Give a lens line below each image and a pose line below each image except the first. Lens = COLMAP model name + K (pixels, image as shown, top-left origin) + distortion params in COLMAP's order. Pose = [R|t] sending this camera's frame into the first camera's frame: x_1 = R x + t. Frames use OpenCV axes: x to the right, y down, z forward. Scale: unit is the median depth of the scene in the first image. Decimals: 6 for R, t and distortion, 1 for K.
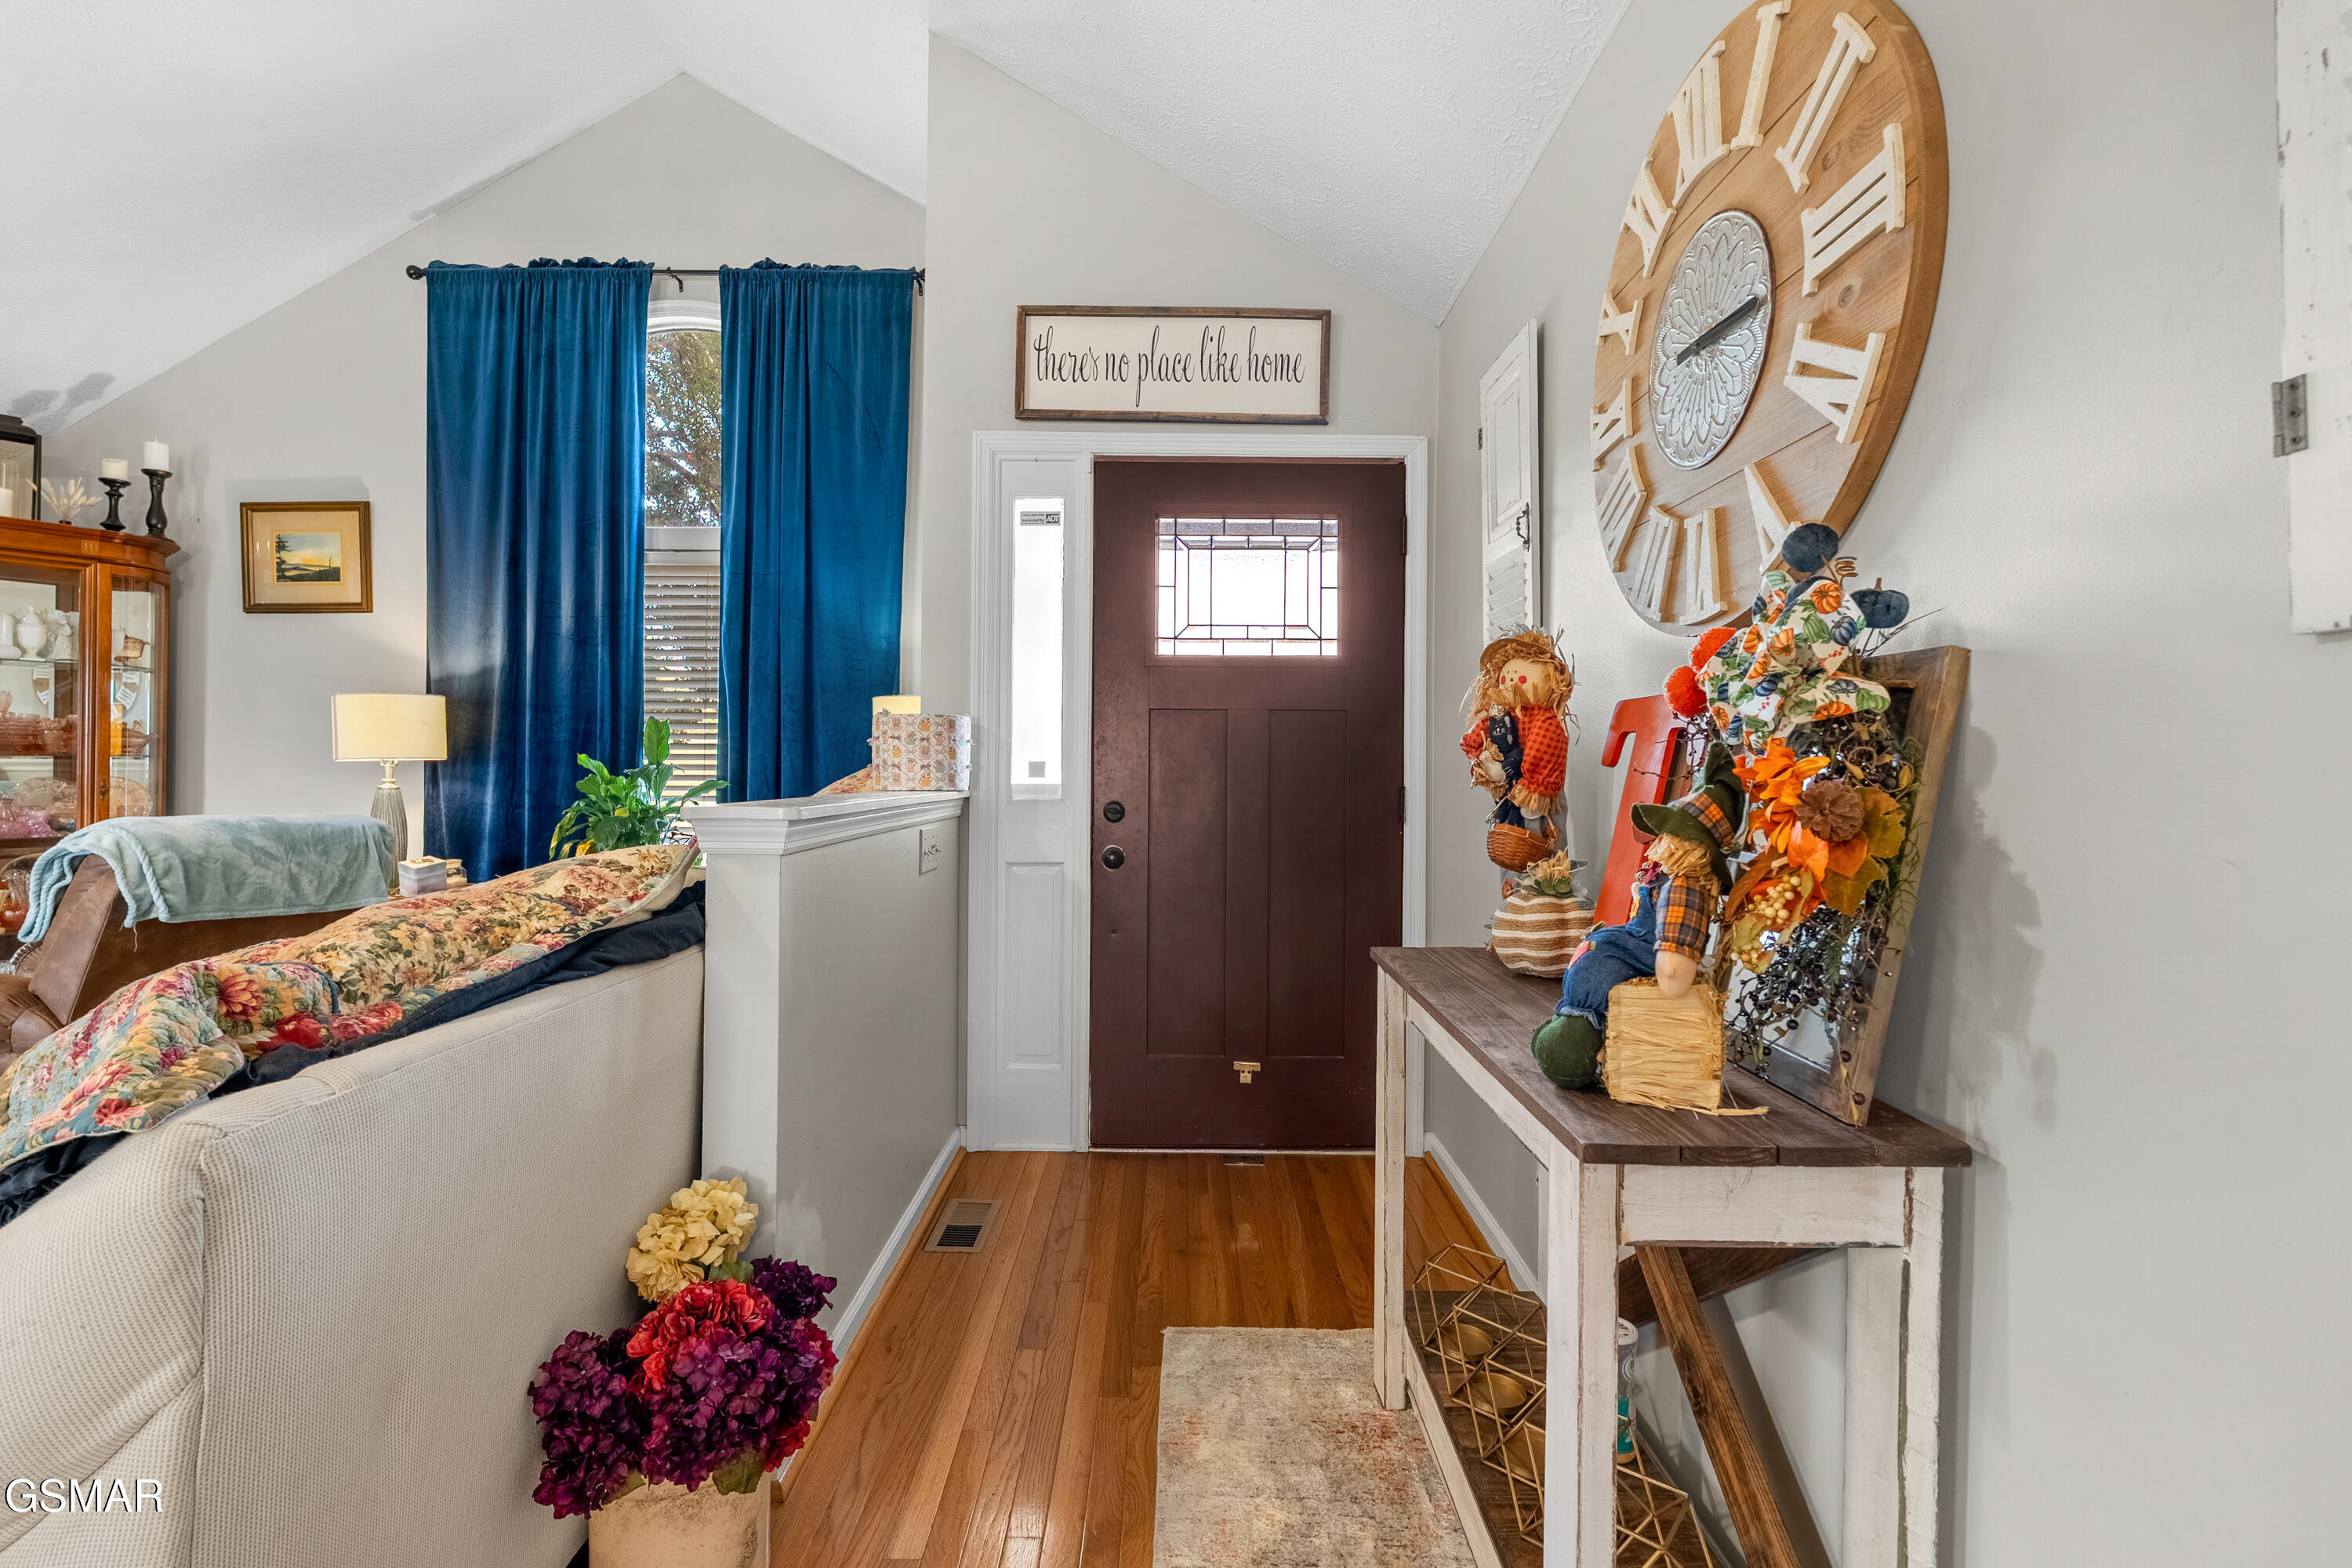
lens RADIAL K [[1039.0, 0, 1179.6], [0, 1039.0, 766.6], [0, 0, 1]] dist [-0.006478, 0.001899]
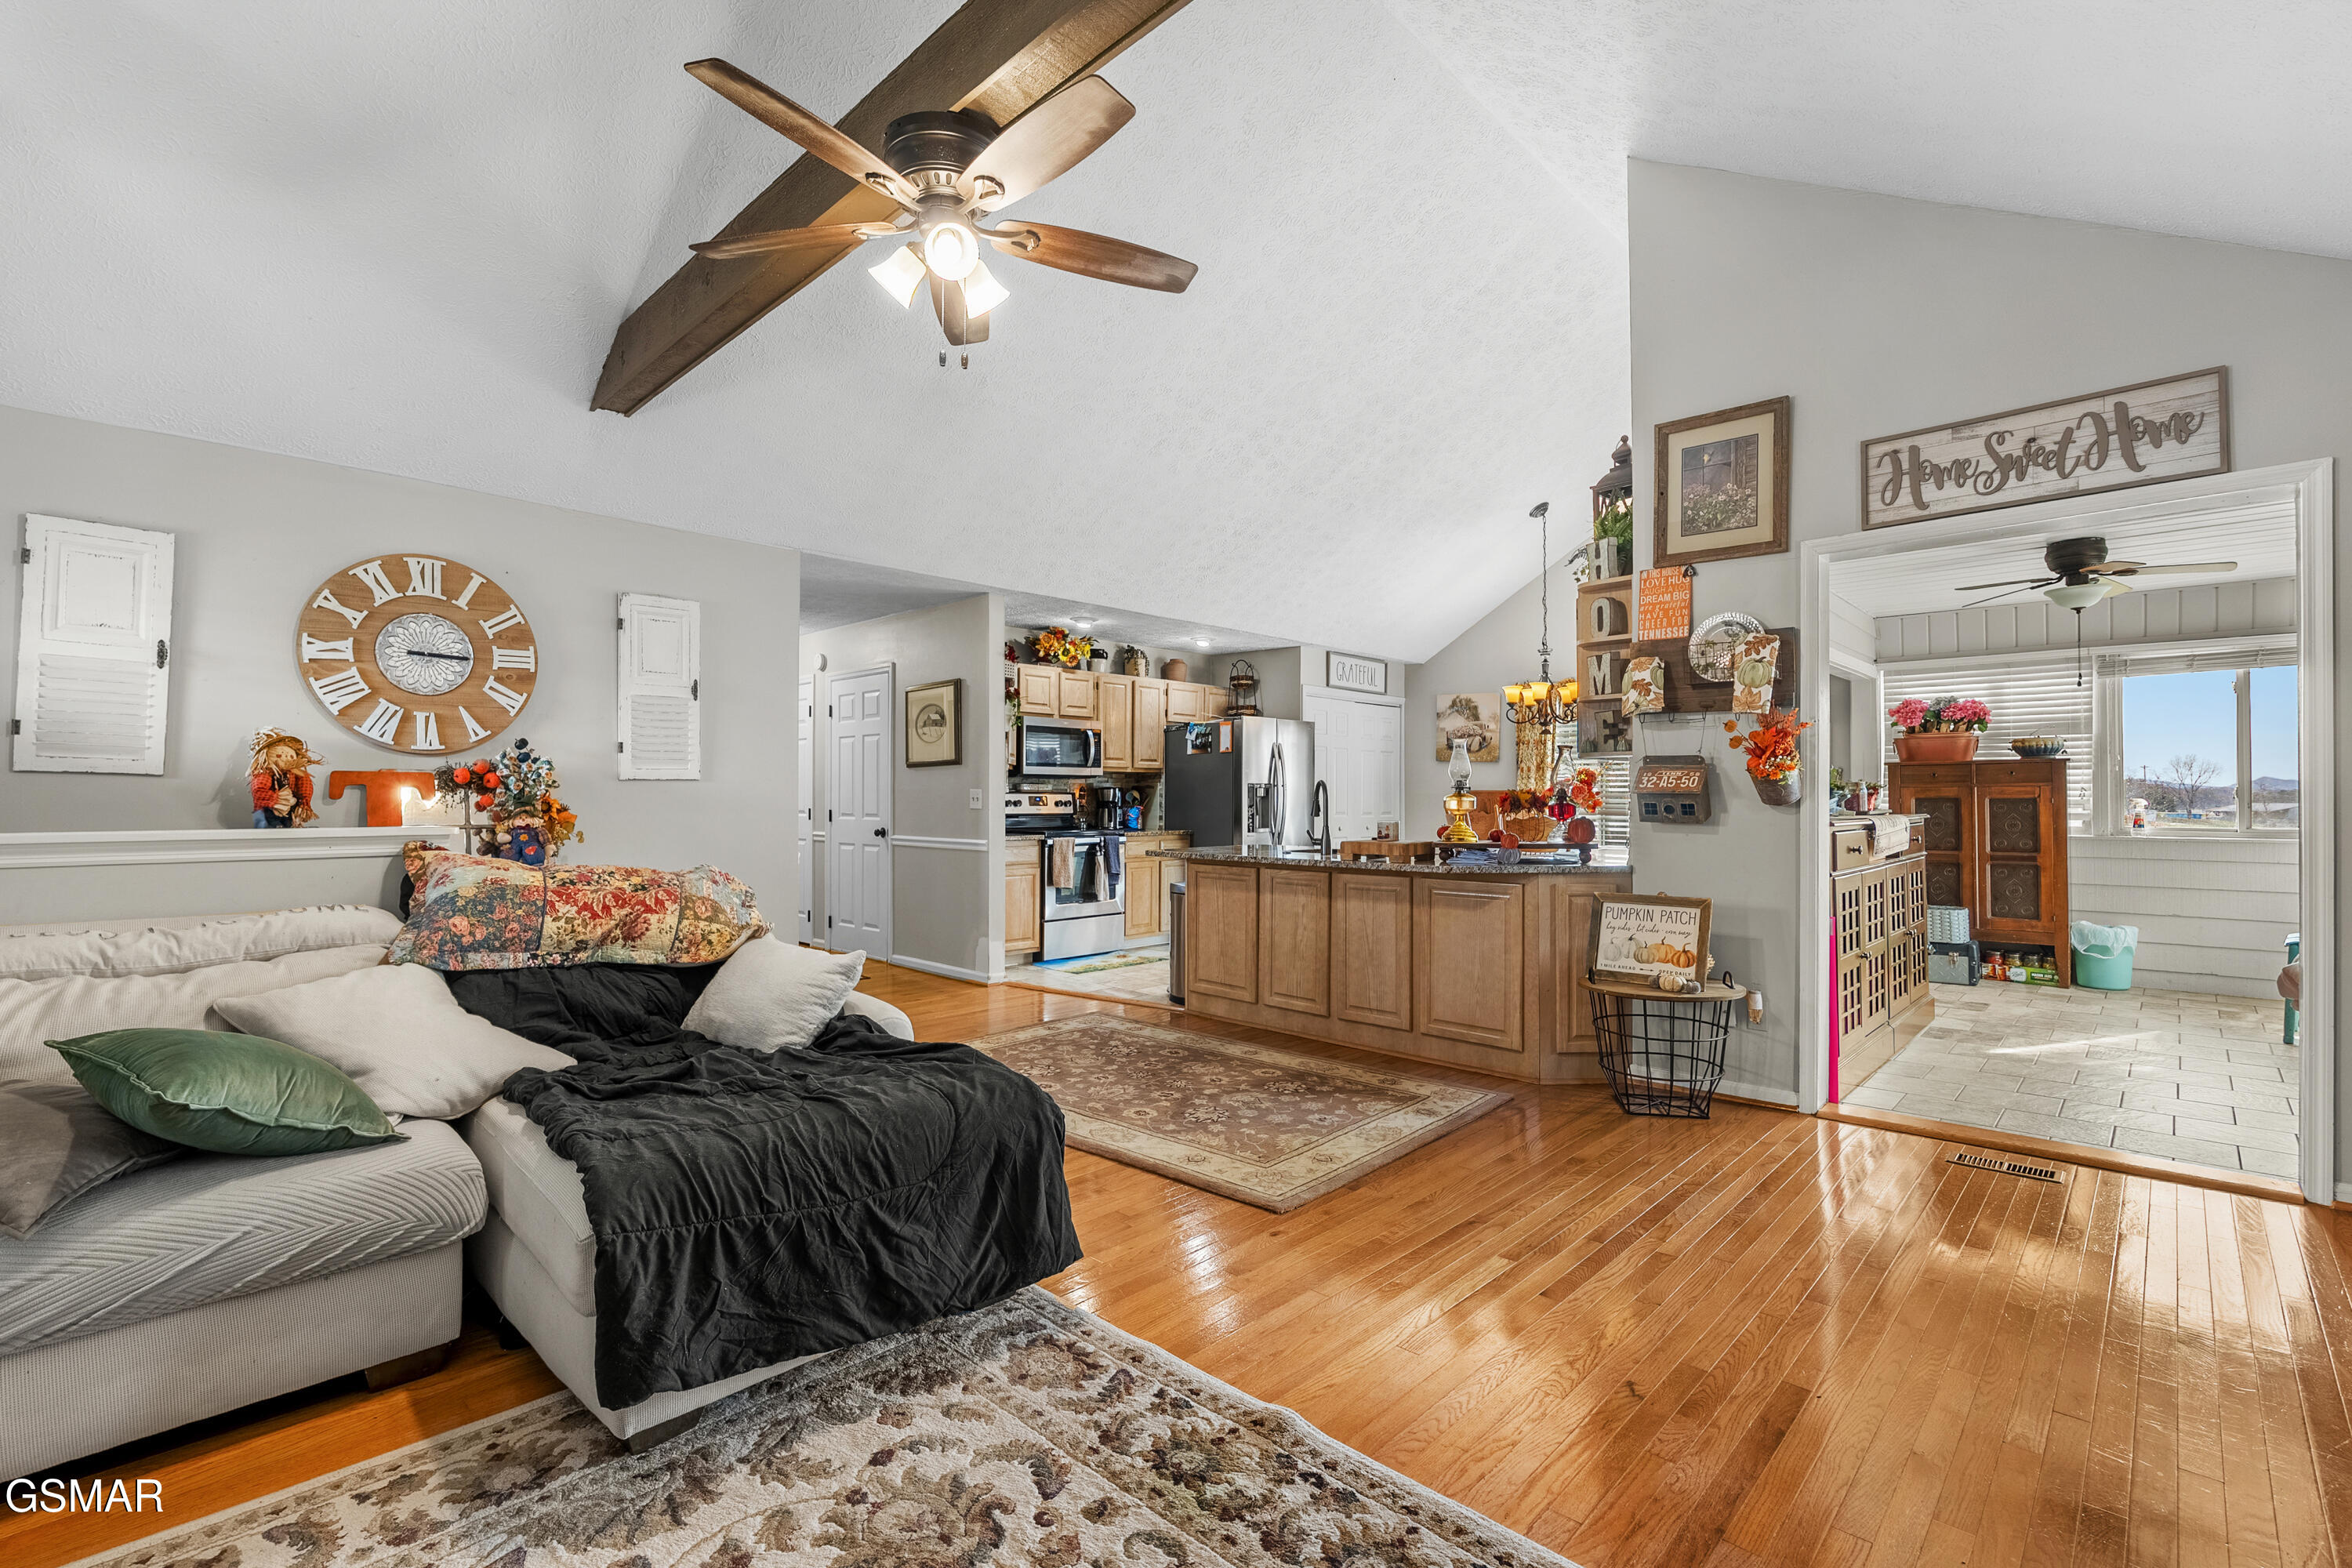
lens RADIAL K [[1039.0, 0, 1173.6], [0, 1039.0, 789.0], [0, 0, 1]] dist [-0.006478, 0.001899]
pose [[-0.721270, -0.005002, 0.692636, -1.407881], [-0.009810, 0.999947, -0.002993, -0.019249], [-0.692585, -0.008954, -0.721281, 0.763334]]
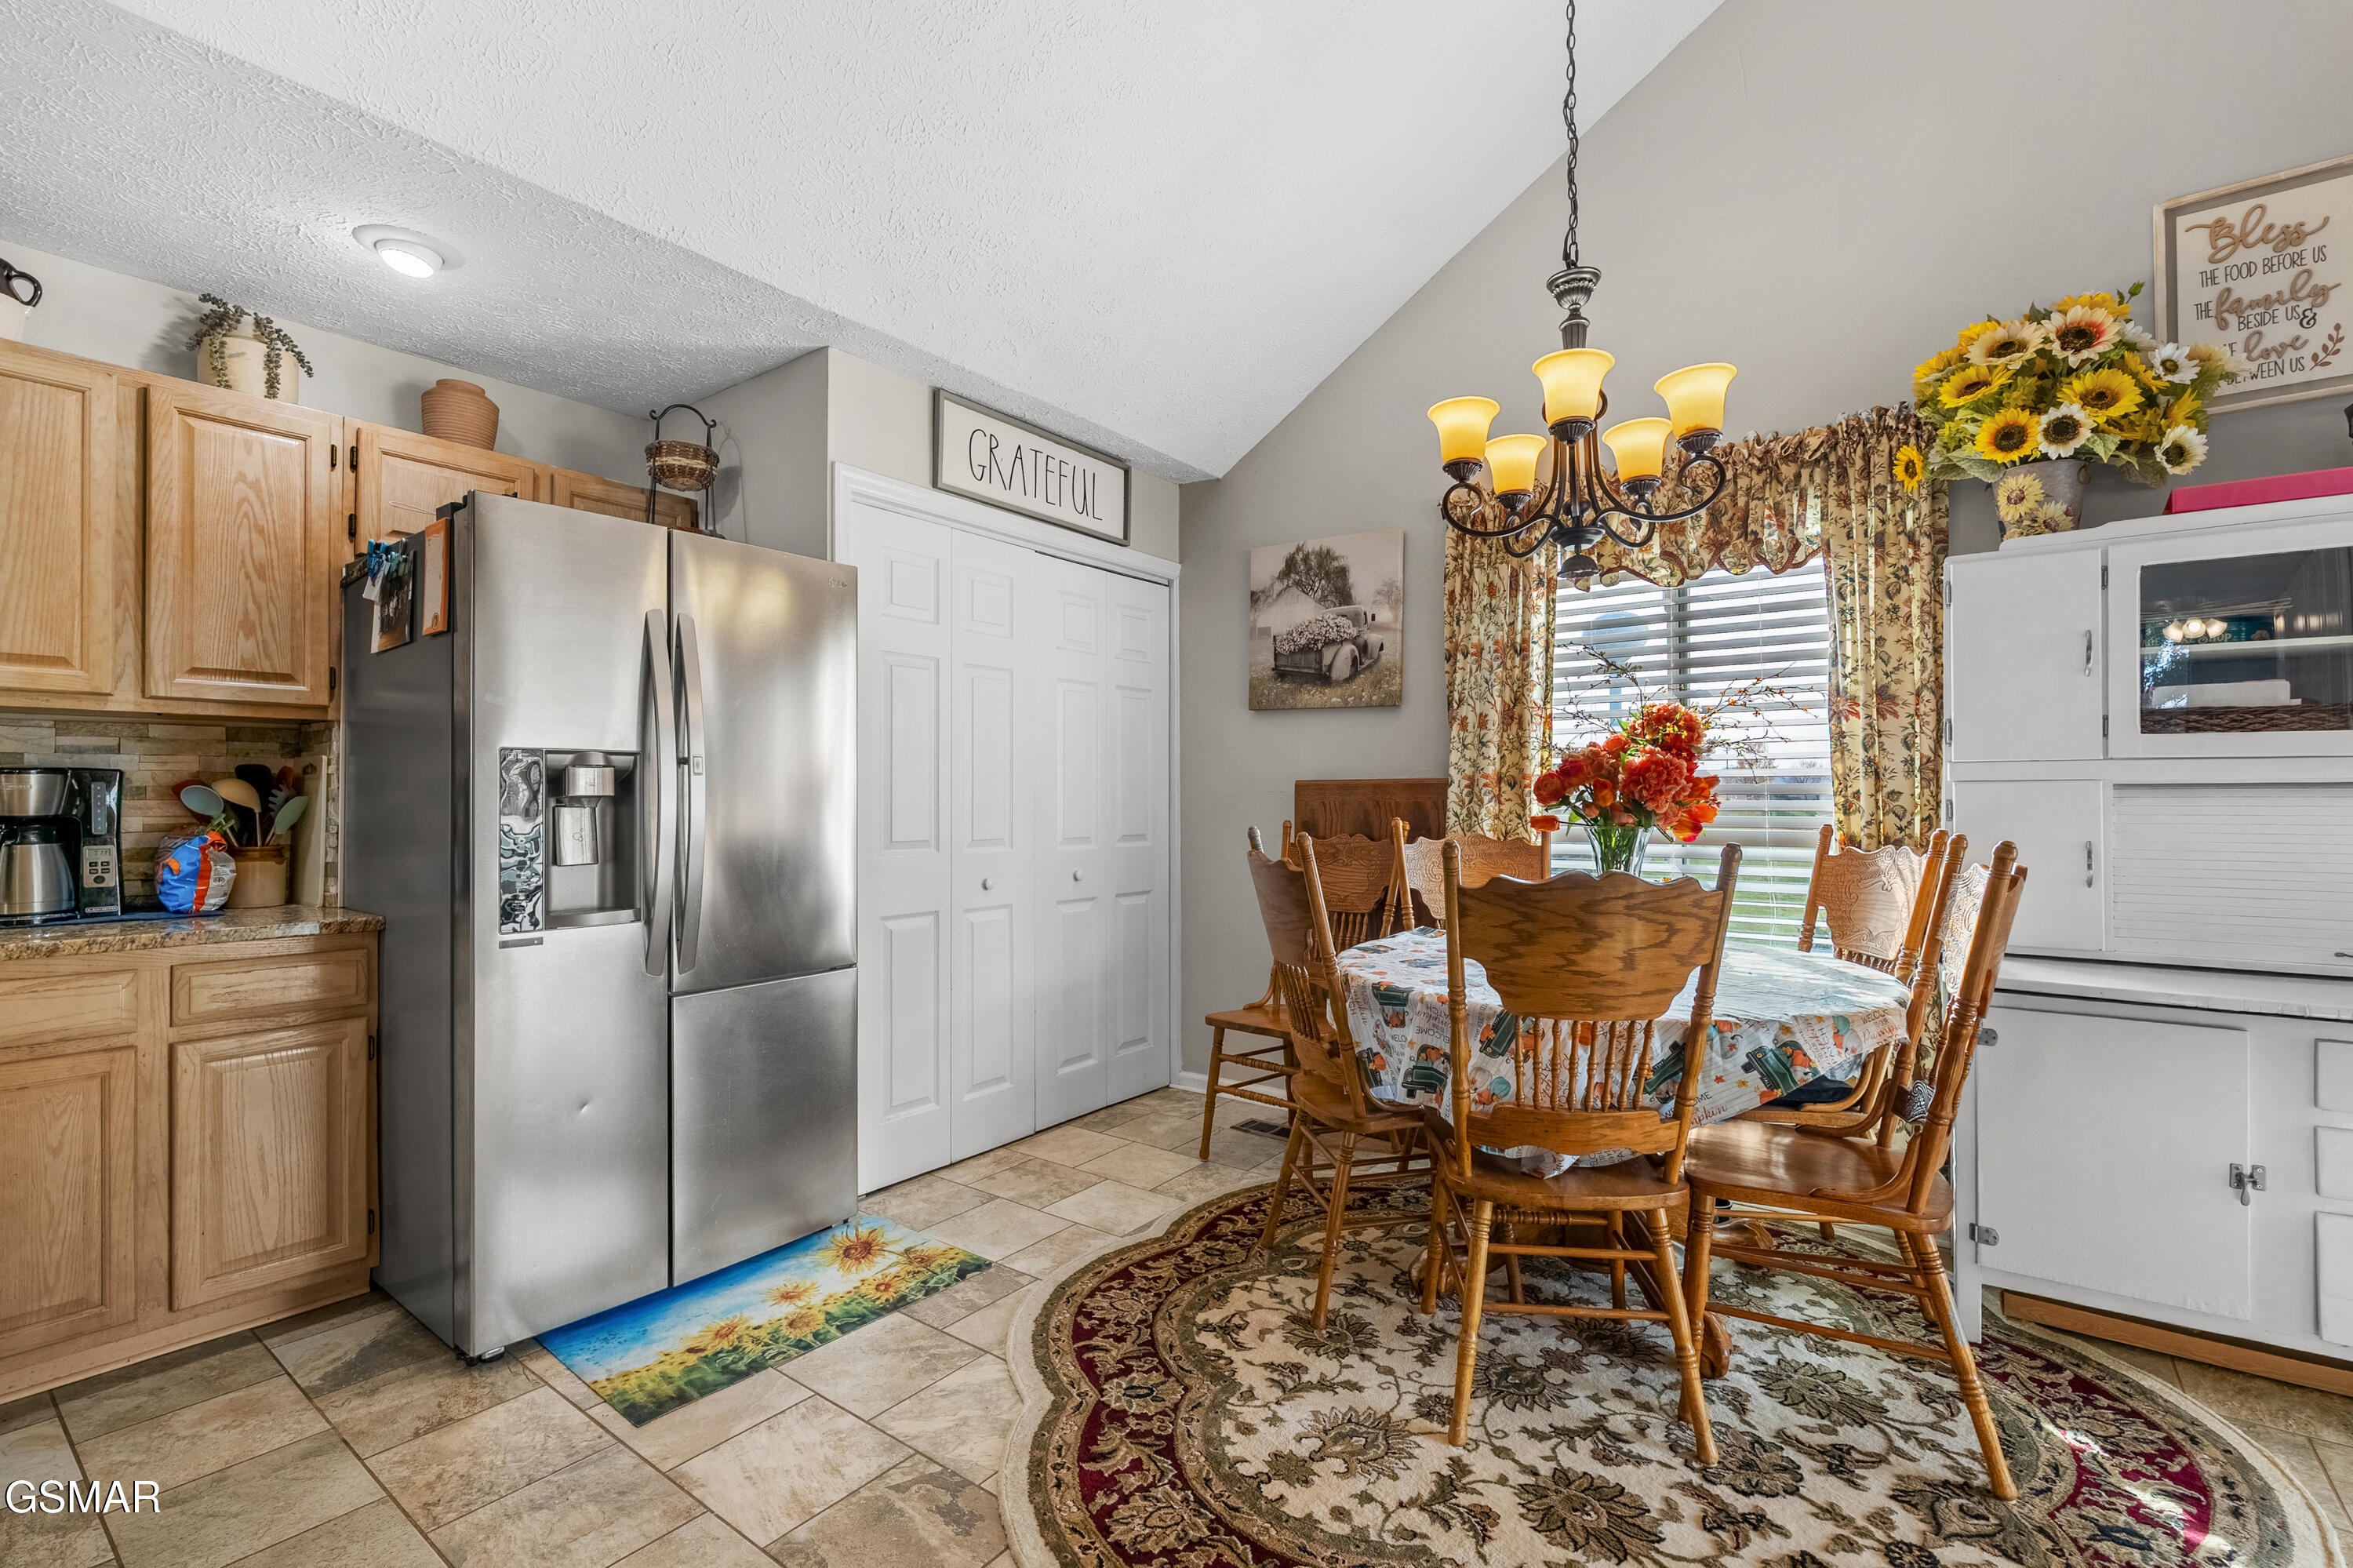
lens RADIAL K [[1039.5, 0, 1182.2], [0, 1039.5, 792.4], [0, 0, 1]] dist [-0.006478, 0.001899]
pose [[-0.800251, 0.001443, 0.599663, -0.511591], [-0.003229, 0.999972, -0.006715, -0.008851], [-0.599656, -0.007310, -0.800224, -0.965913]]
